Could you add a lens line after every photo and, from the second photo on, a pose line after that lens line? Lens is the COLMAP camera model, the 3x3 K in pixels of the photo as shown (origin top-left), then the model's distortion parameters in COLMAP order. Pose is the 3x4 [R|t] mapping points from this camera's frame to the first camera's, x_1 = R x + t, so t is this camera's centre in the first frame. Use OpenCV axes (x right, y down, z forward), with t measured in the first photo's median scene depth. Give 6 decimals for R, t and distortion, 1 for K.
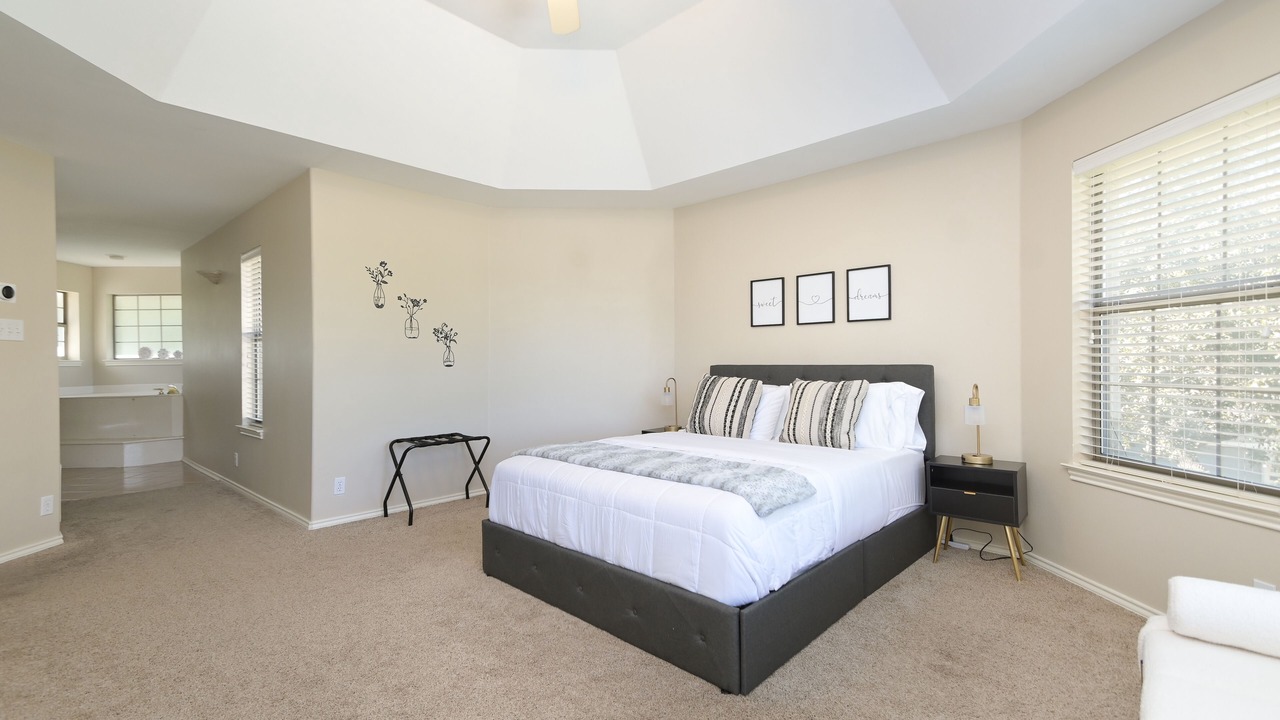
lens RADIAL K [[565.7, 0, 633.5], [0, 565.7, 366.6], [0, 0, 1]] dist [0.043997, -0.000088]
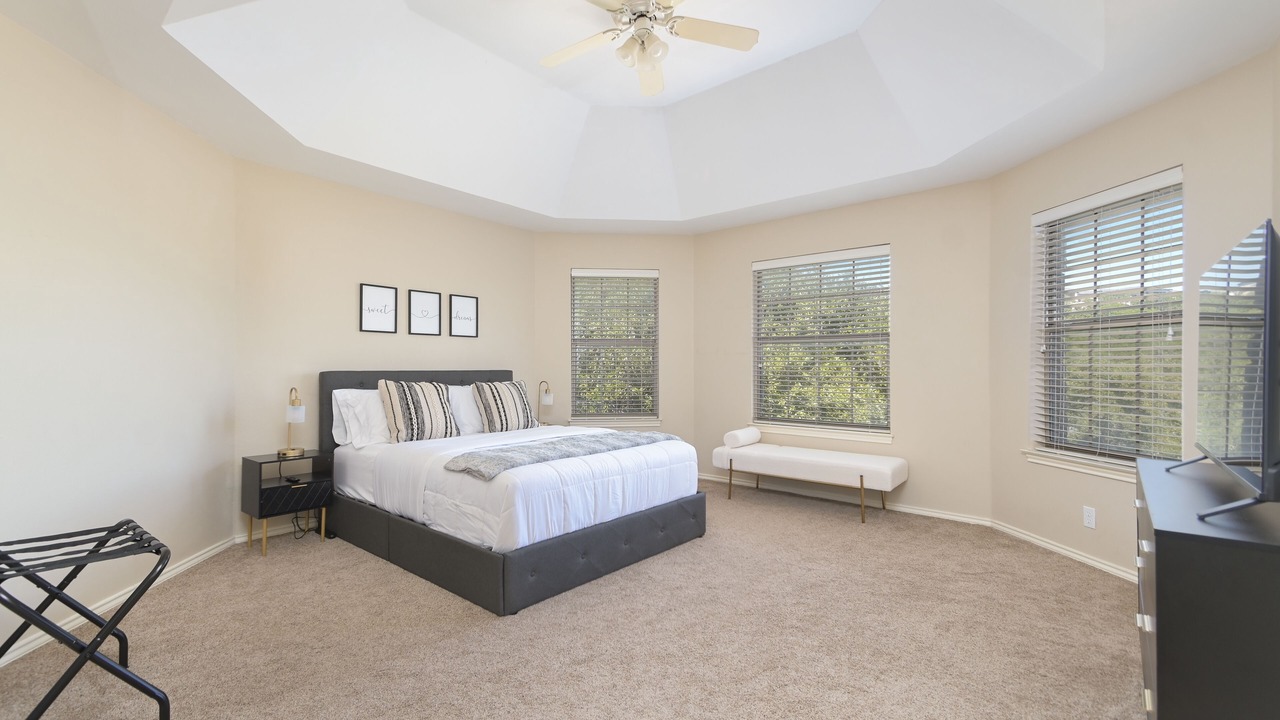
lens RADIAL K [[565.7, 0, 633.5], [0, 565.7, 366.6], [0, 0, 1]] dist [0.043997, -0.000088]
pose [[-0.070489, 0.007273, 0.997486, -0.829859], [0.008518, 0.999941, -0.006689, -0.000315], [-0.997476, 0.008025, -0.070547, 0.643557]]
